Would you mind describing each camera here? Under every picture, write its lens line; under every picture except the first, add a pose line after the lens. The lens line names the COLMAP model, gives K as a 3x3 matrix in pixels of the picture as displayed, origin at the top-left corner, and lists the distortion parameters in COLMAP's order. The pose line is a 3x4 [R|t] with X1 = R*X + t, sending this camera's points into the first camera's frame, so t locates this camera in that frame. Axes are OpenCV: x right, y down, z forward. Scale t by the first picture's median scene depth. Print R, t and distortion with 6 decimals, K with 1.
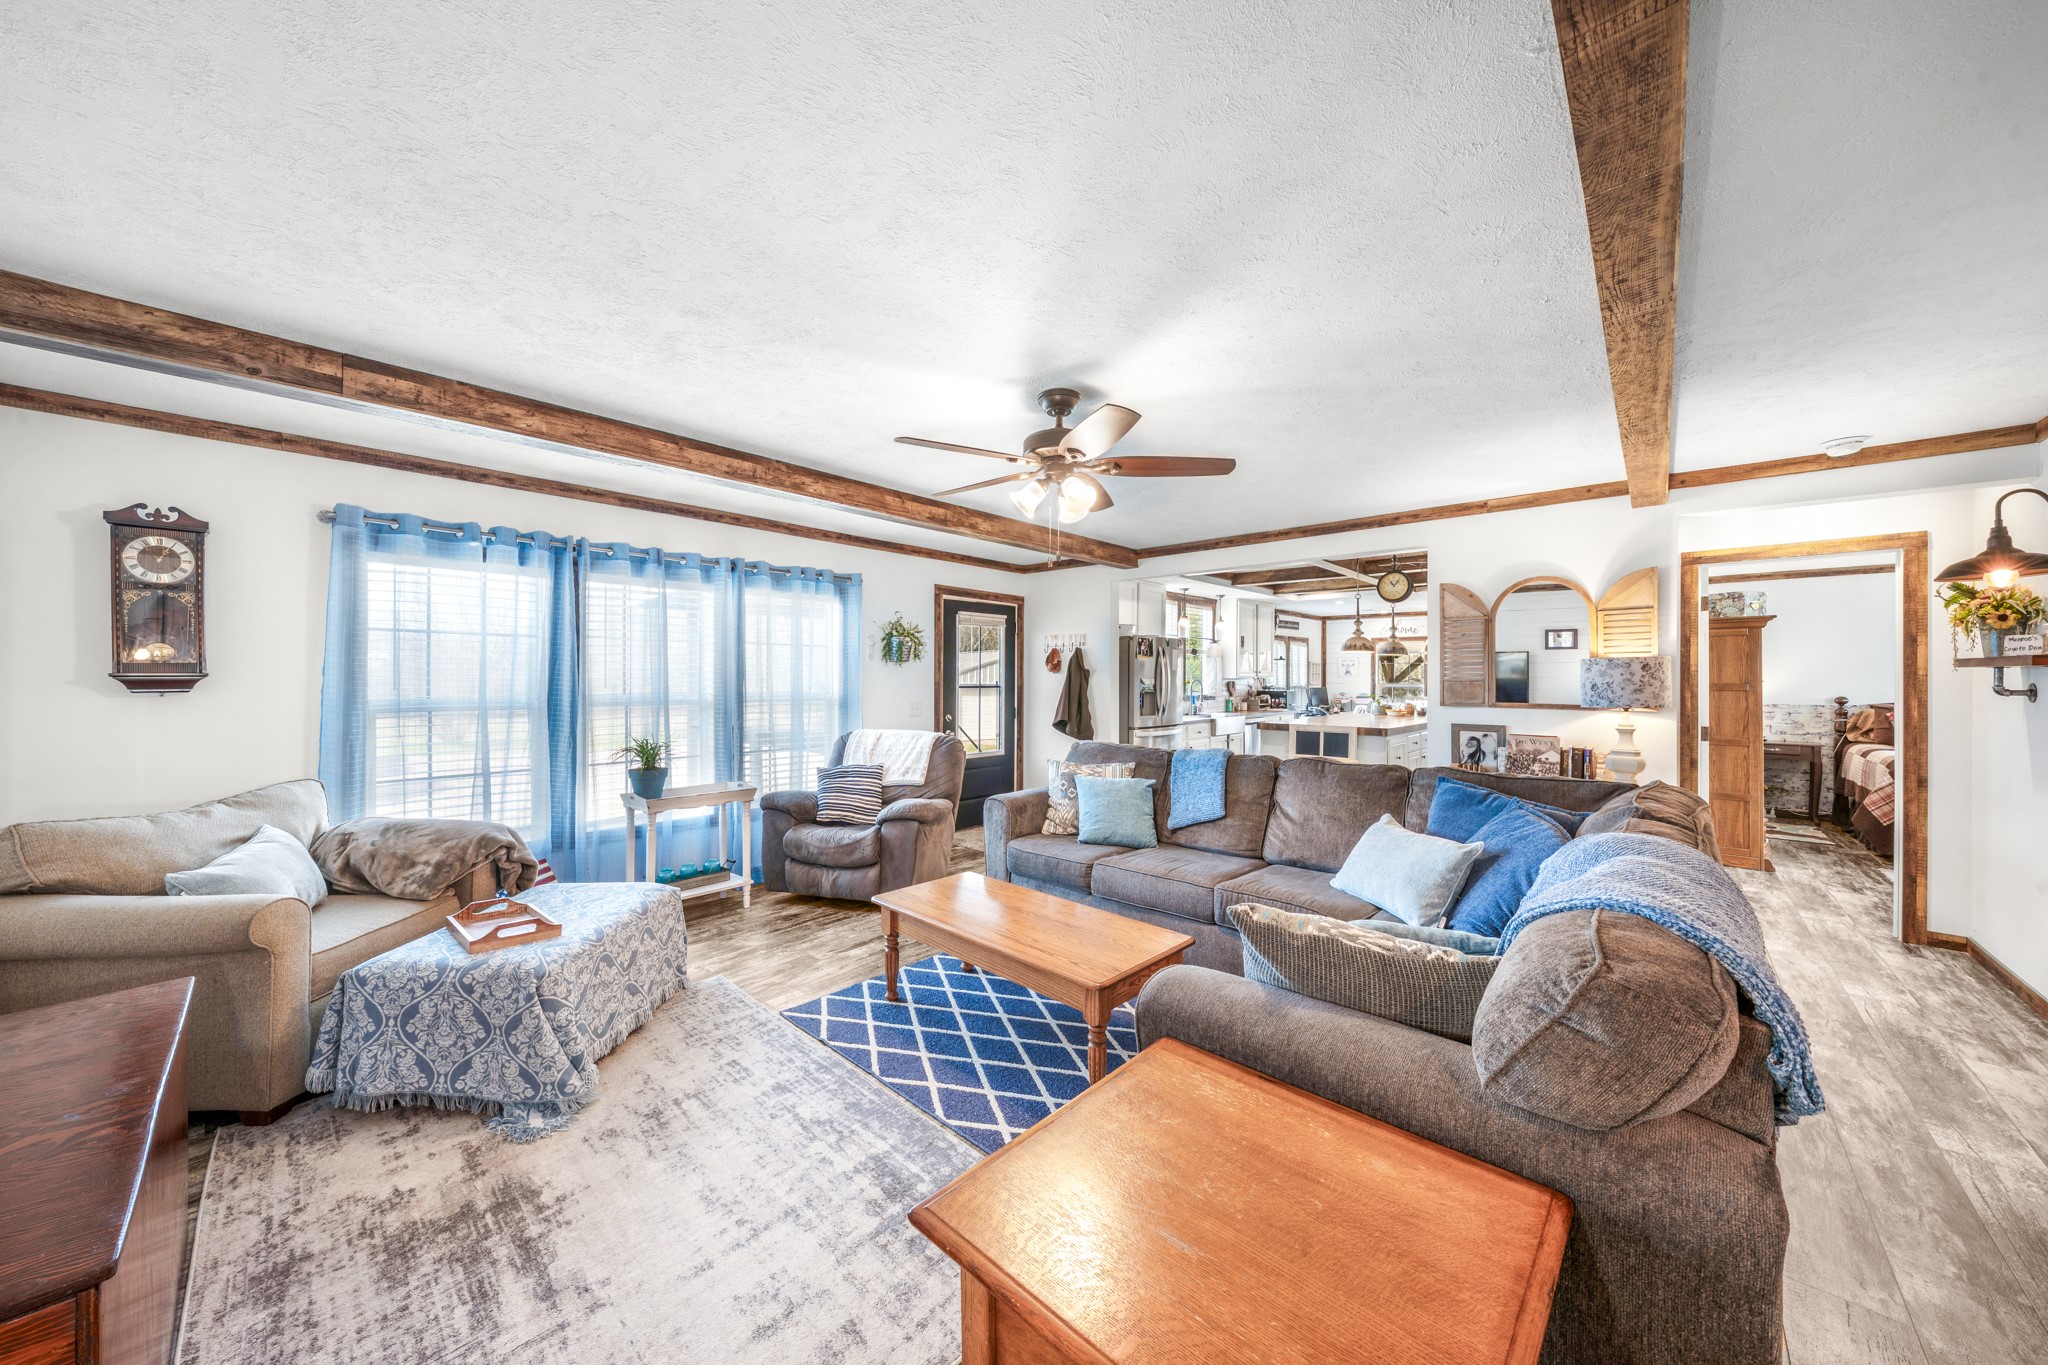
lens RADIAL K [[707.2, 0, 1016.4], [0, 707.2, 675.9], [0, 0, 1]] dist [-0.000016, -0.000040]
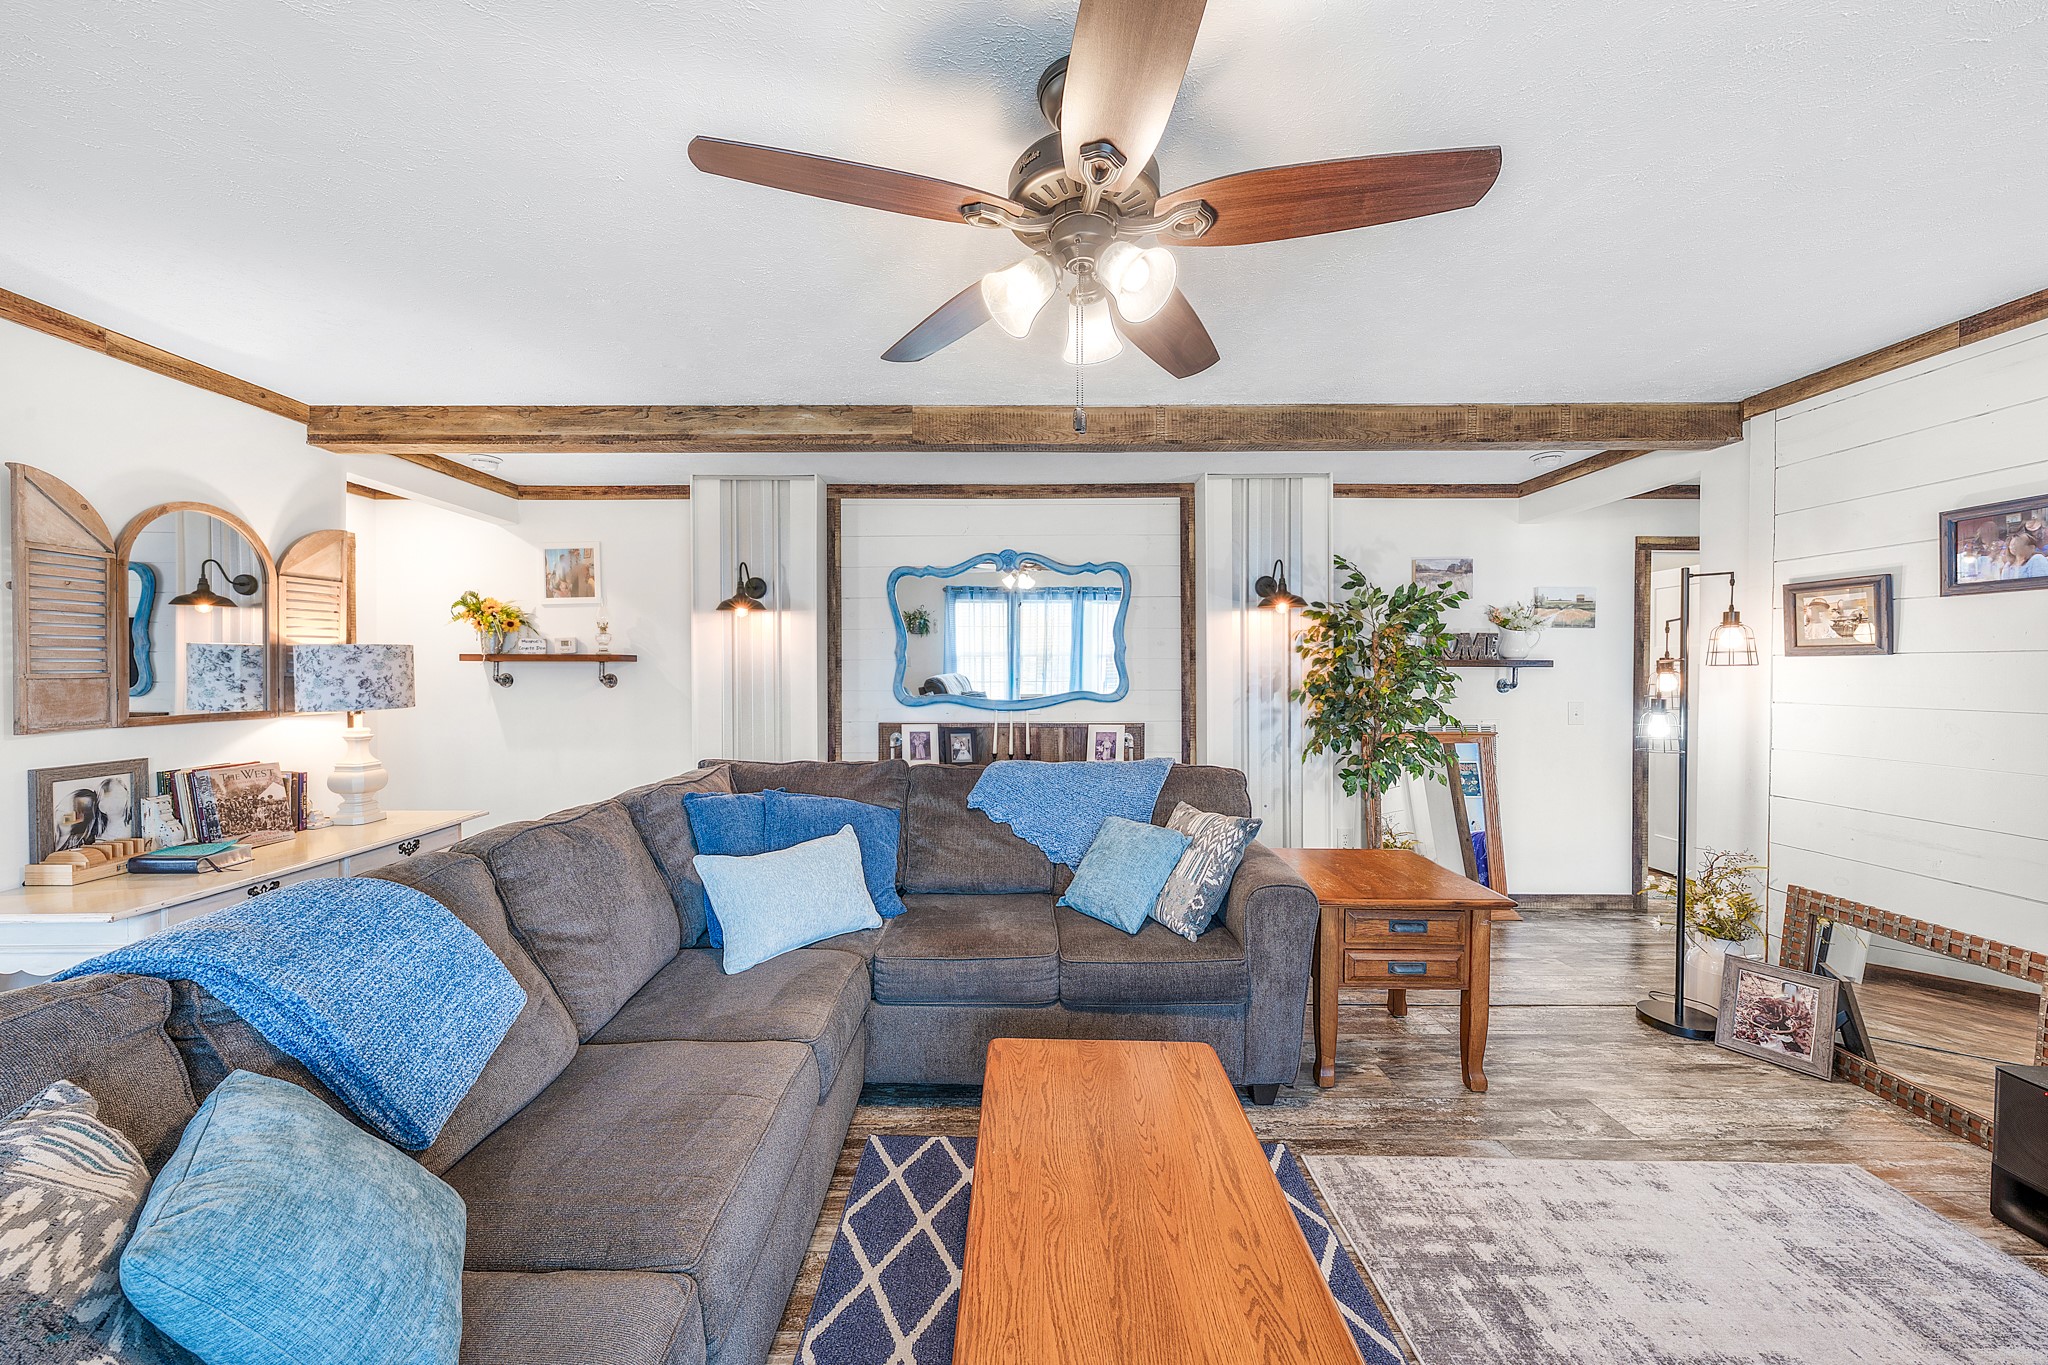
lens RADIAL K [[707.2, 0, 1016.4], [0, 707.2, 675.9], [0, 0, 1]] dist [-0.000016, -0.000040]
pose [[-0.678078, -0.005885, 0.734966, -0.182590], [0.002850, 0.999939, 0.010636, 0.002235], [-0.734984, 0.009306, -0.678020, 0.929294]]
